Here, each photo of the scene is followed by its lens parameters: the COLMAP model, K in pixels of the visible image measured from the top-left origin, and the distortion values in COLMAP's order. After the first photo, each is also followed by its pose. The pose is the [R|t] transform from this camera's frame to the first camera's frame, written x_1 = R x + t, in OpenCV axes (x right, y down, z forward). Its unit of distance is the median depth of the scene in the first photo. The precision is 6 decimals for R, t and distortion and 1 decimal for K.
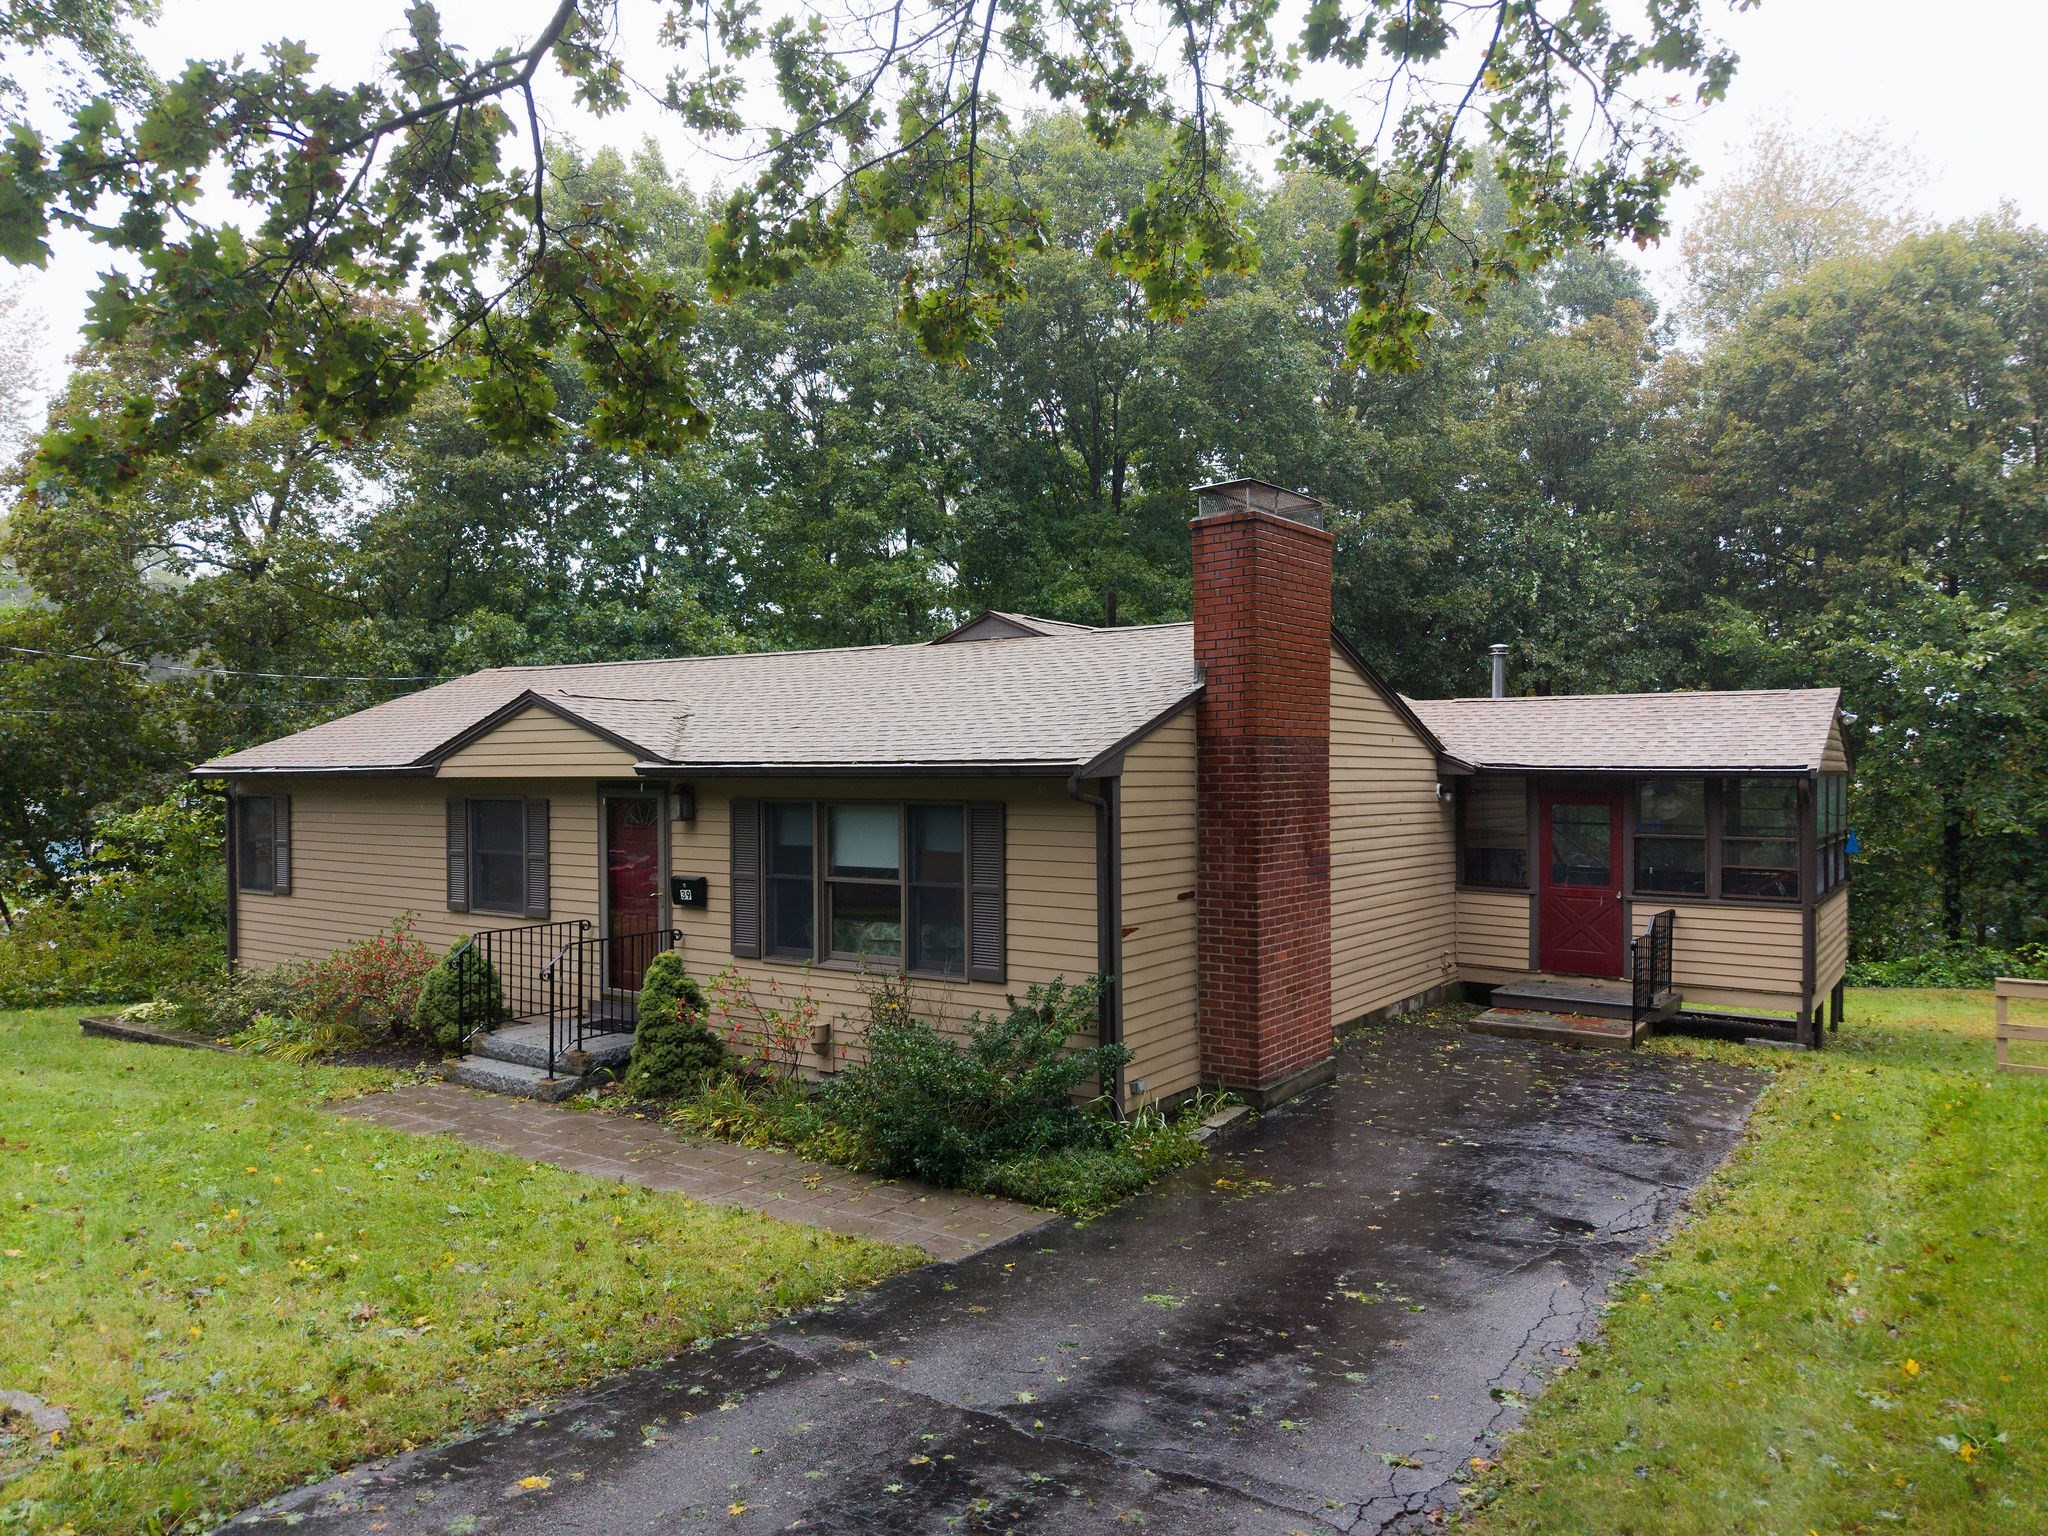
lens RADIAL K [[1413.4, 0, 1024.9], [0, 1413.4, 742.7], [0, 0, 1]] dist [0.001879, 0.004497]
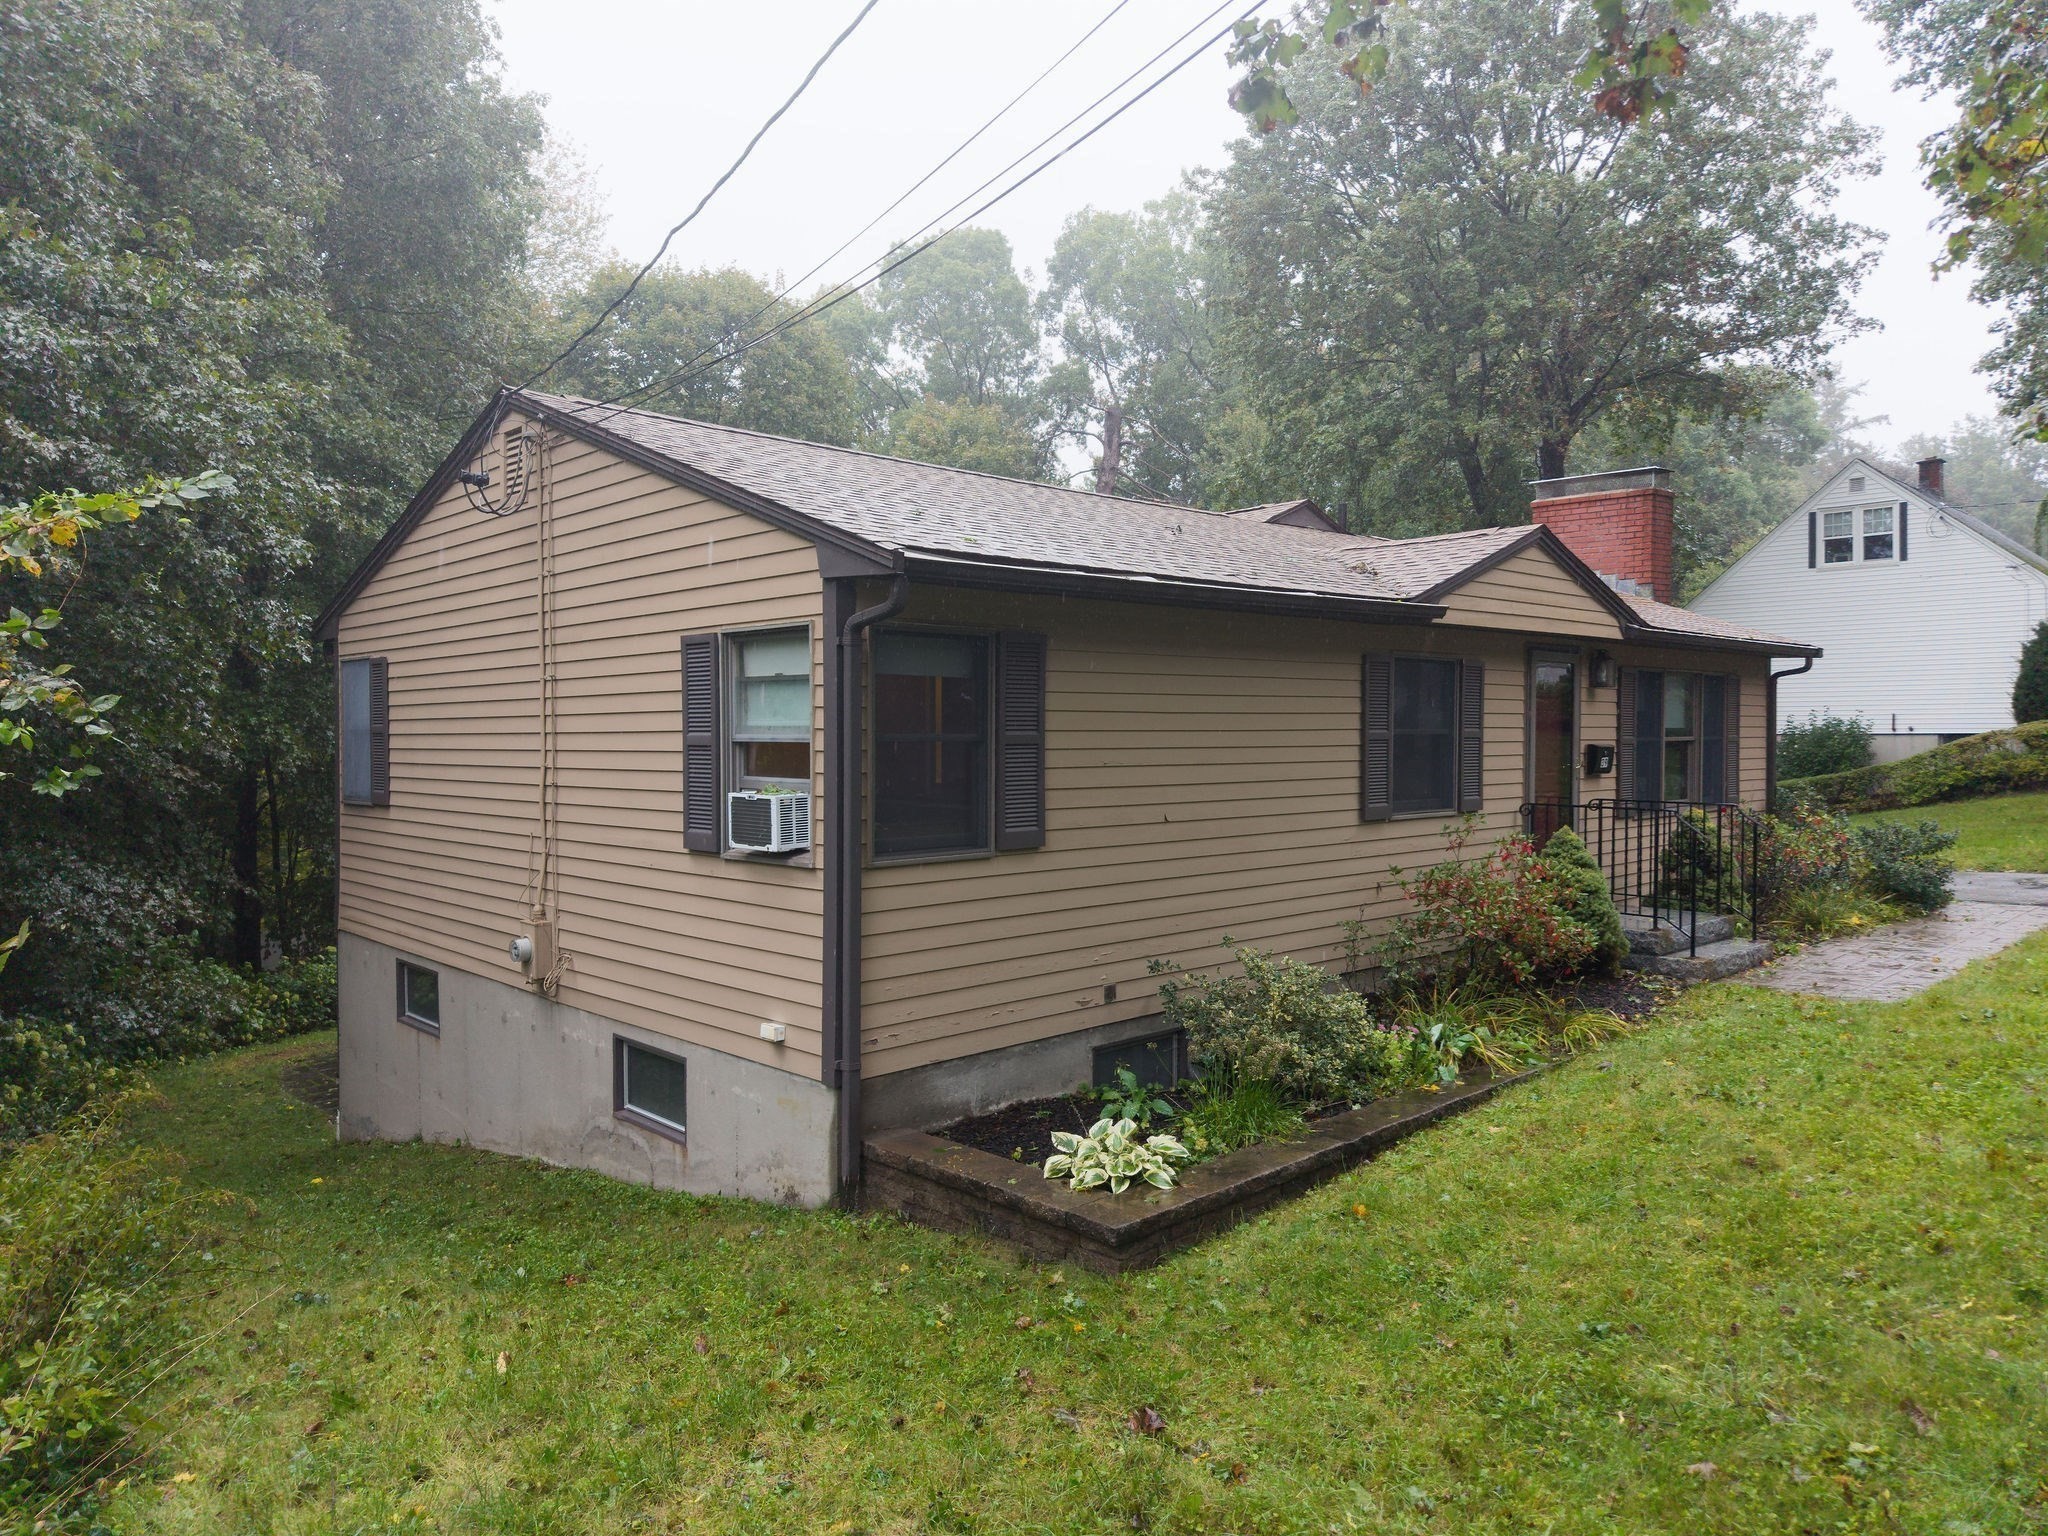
lens RADIAL K [[1413.4, 0, 1024.9], [0, 1413.4, 742.7], [0, 0, 1]] dist [0.001879, 0.004497]
pose [[0.209568, -0.009627, 0.977747, -1.268756], [-0.018578, 0.999732, 0.013826, 0.086128], [-0.977617, -0.021062, 0.209333, 1.175539]]
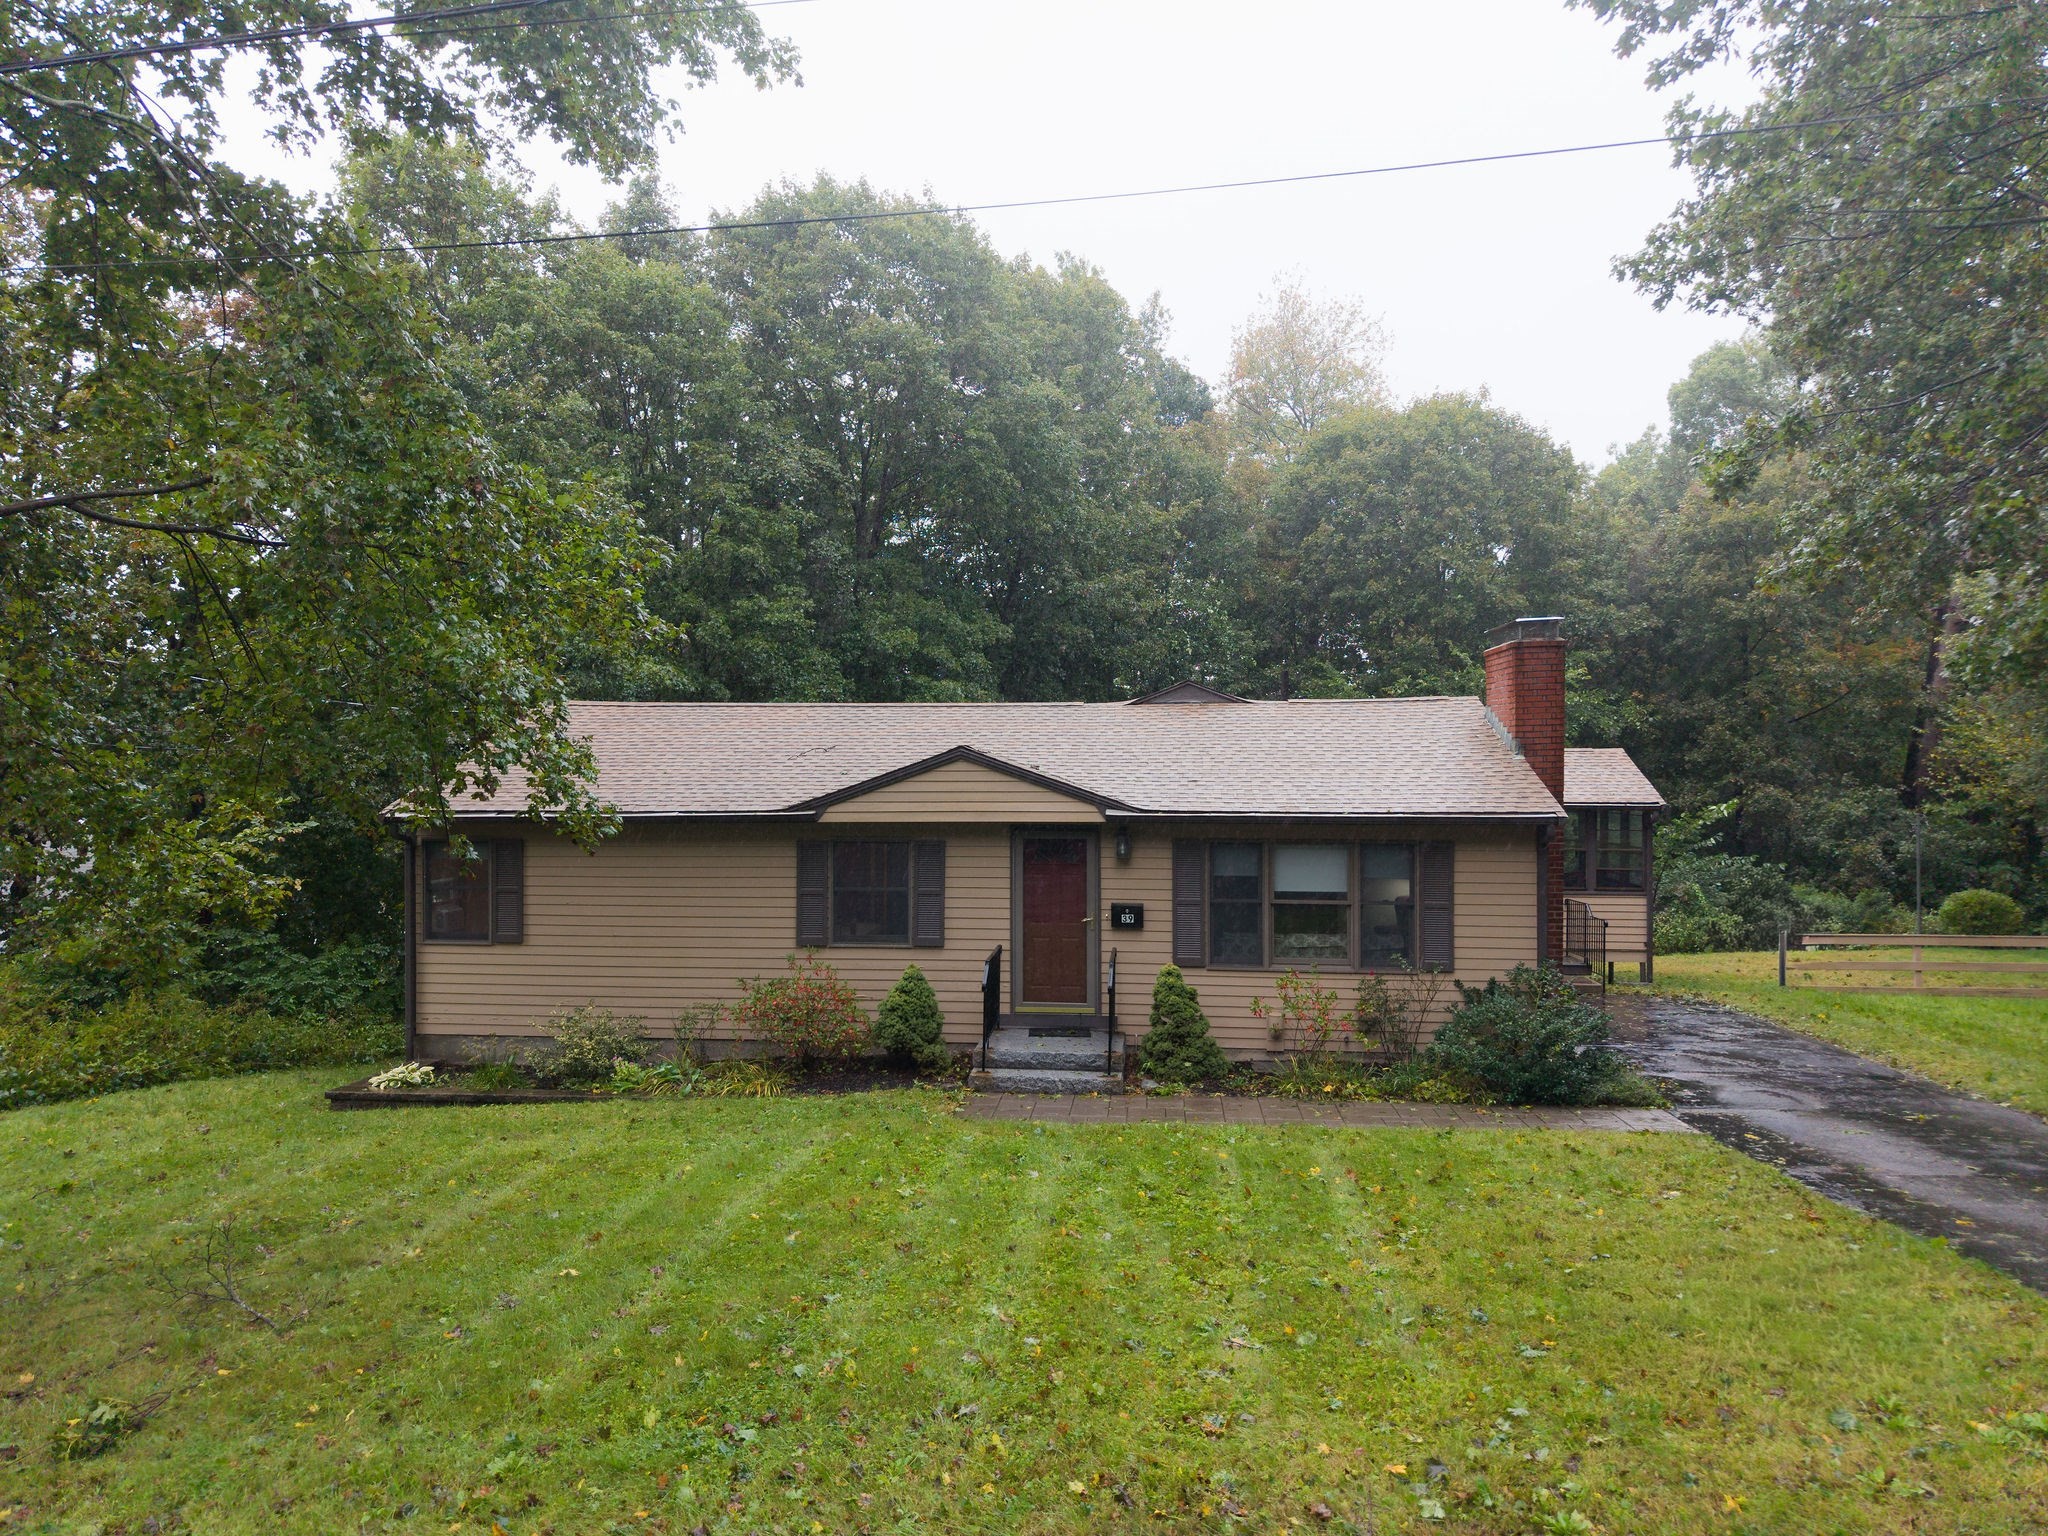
lens RADIAL K [[1409.0, 0, 1024.0], [0, 1409.0, 768.0], [0, 0, 1]] dist [0.001669, -0.000742]
pose [[0.875150, 0.004365, 0.483832, -0.887764], [-0.010283, 0.999901, 0.009577, -0.031666], [-0.483742, -0.013356, 0.875109, -0.008753]]
